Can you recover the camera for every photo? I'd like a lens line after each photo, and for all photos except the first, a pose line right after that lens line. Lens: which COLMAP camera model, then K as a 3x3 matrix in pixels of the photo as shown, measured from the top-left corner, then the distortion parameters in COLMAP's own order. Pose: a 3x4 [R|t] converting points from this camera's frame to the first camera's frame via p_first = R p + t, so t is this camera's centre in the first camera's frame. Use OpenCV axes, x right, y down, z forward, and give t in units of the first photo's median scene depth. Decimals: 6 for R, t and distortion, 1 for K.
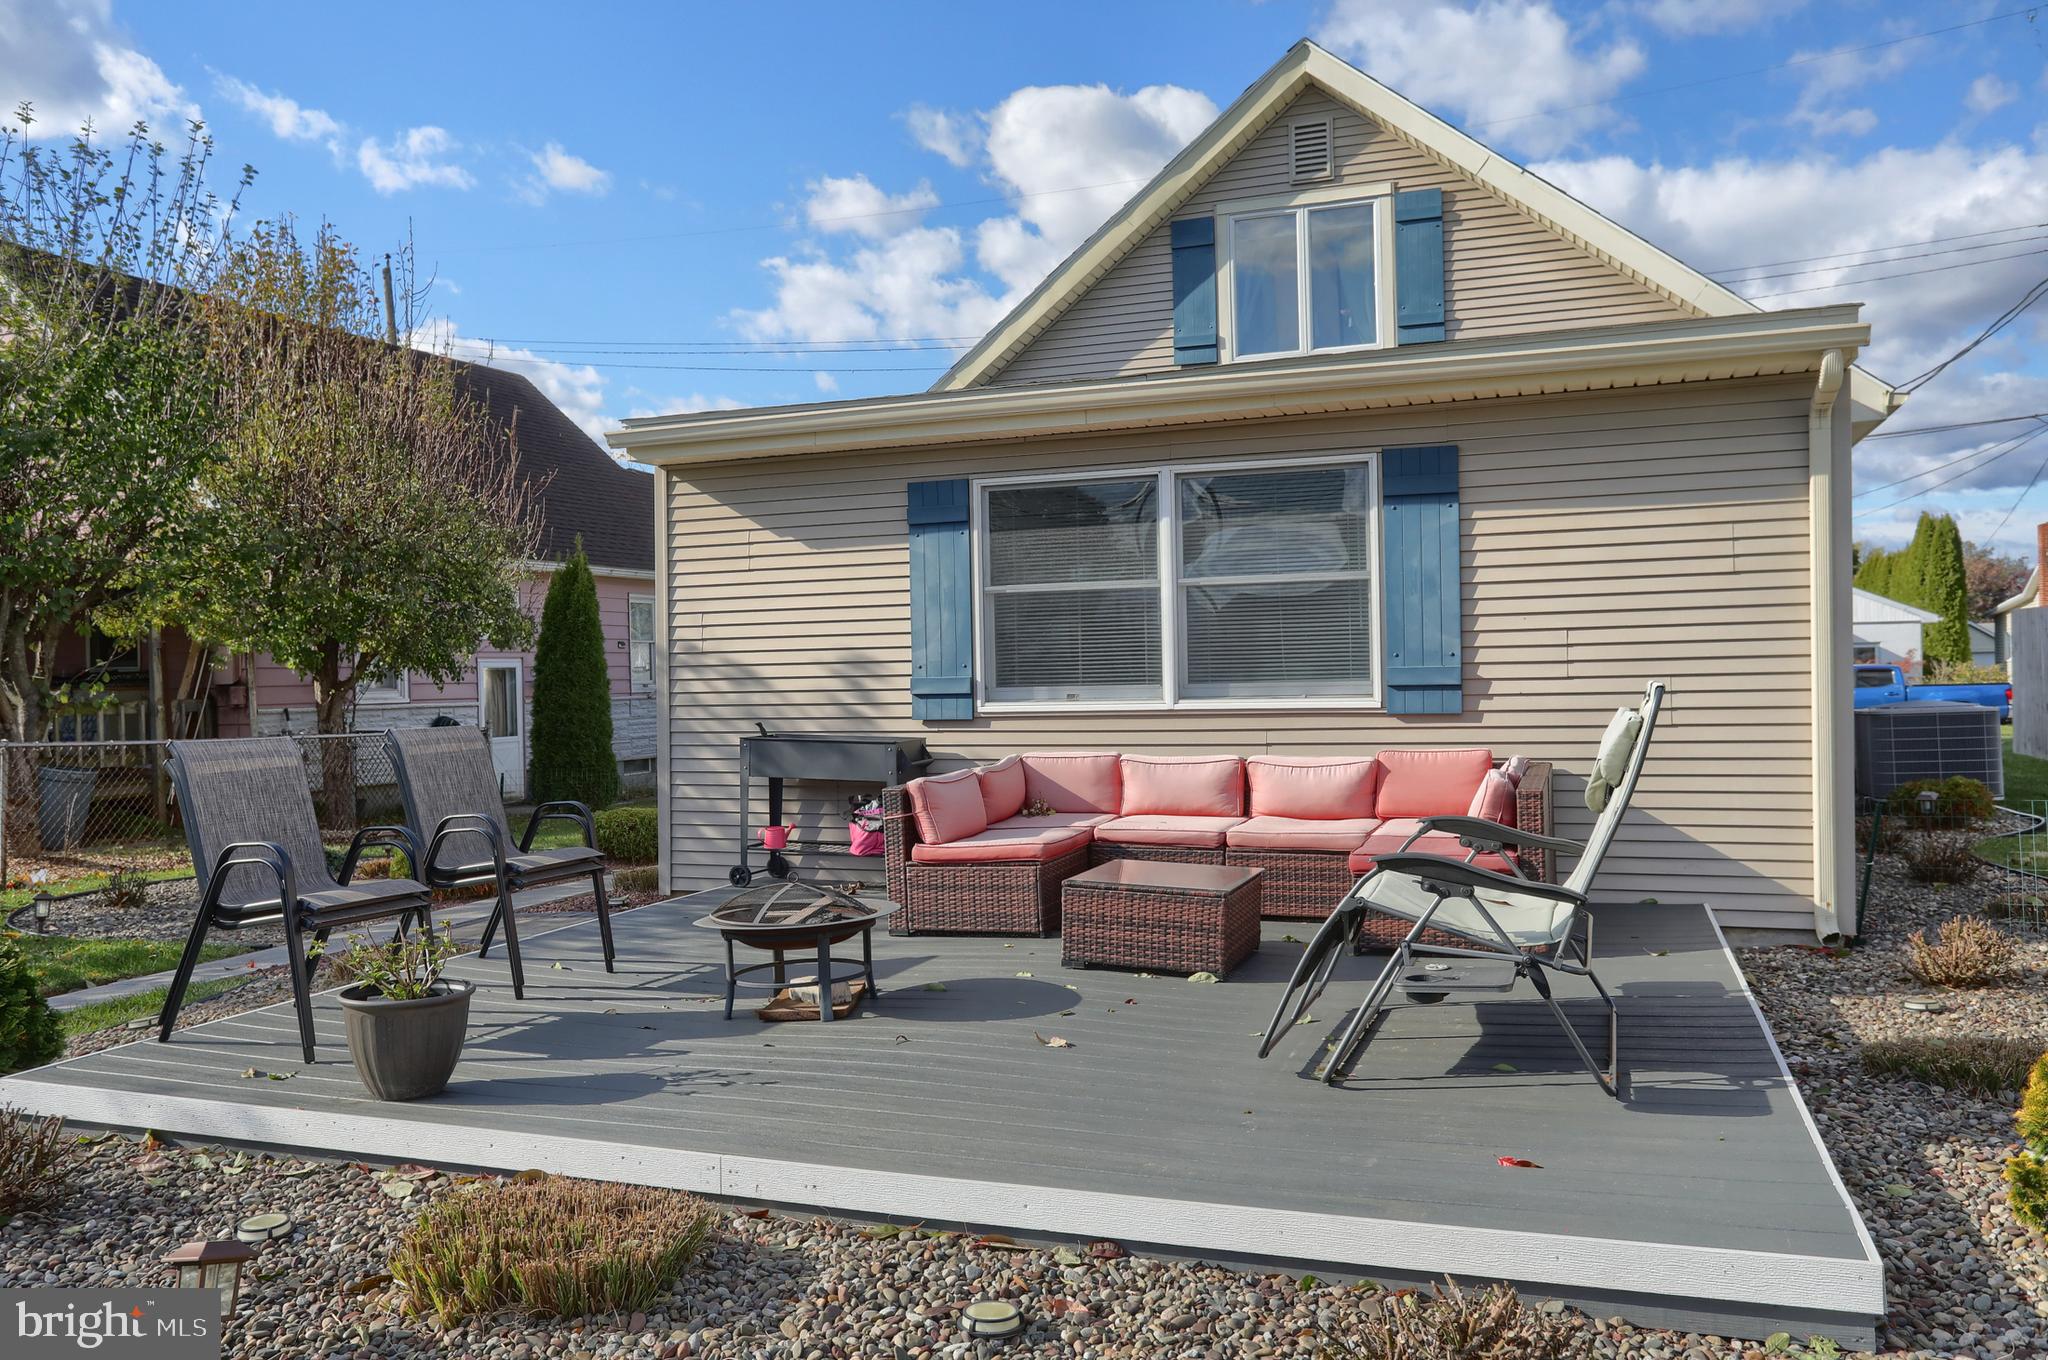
lens RADIAL K [[1470.1, 0, 1016.1], [0, 1470.1, 763.2], [0, 0, 1]] dist [-0.030639, 0.008986]
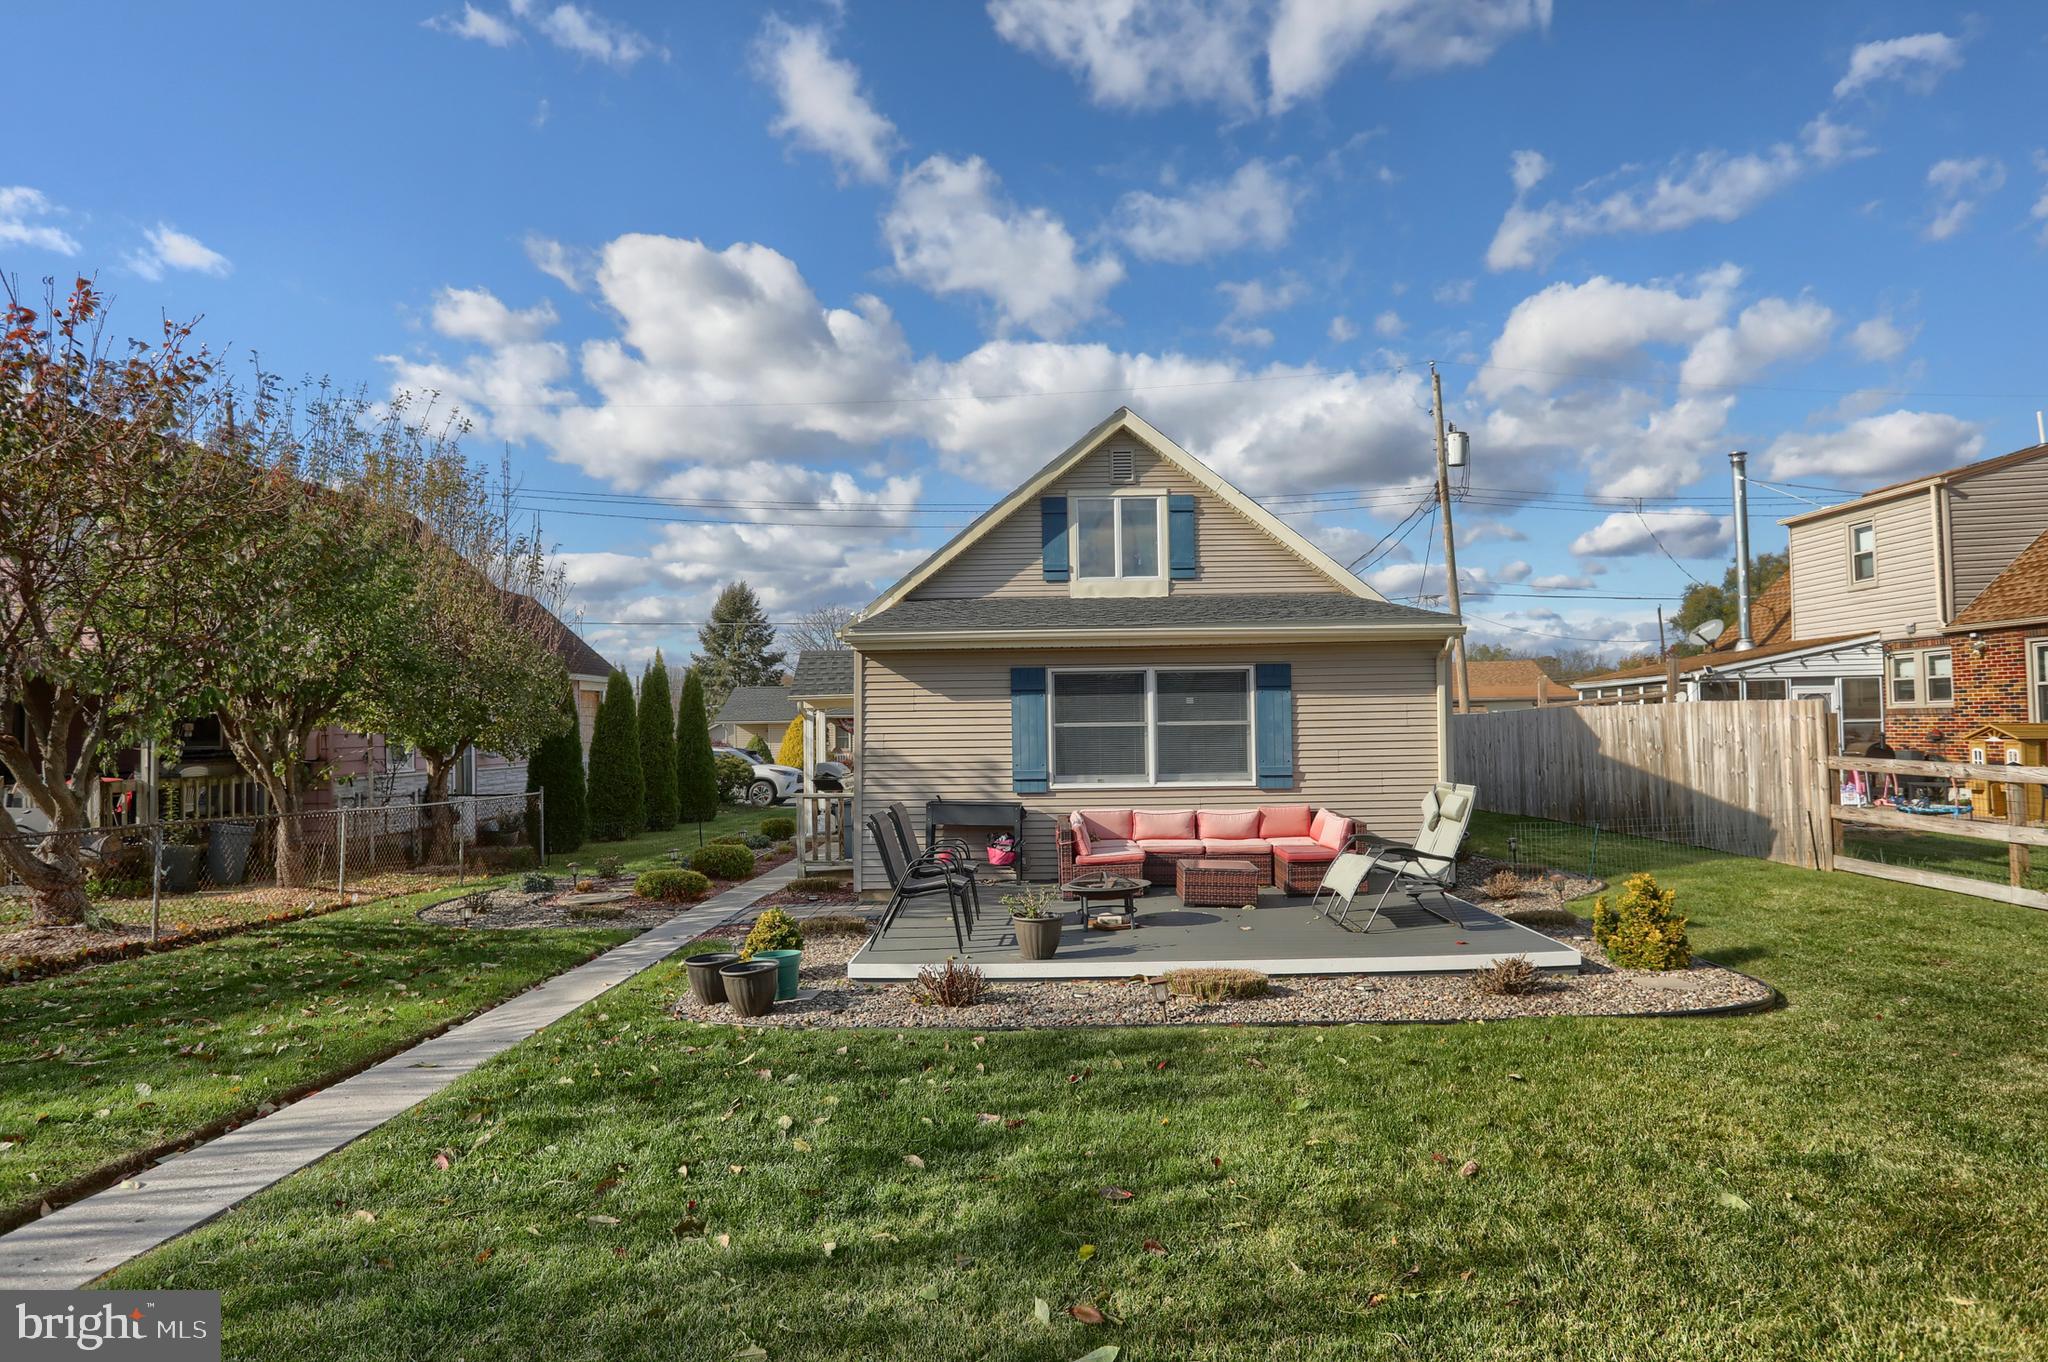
lens RADIAL K [[1403.4, 0, 1024.0], [0, 1403.4, 681.0], [0, 0, 1]] dist [0.067488, 0.001406]
pose [[0.925224, 0.018138, 0.378988, -0.698349], [0.018050, 0.995622, -0.091714, -0.006727], [-0.378992, 0.091697, 0.920846, -0.636061]]
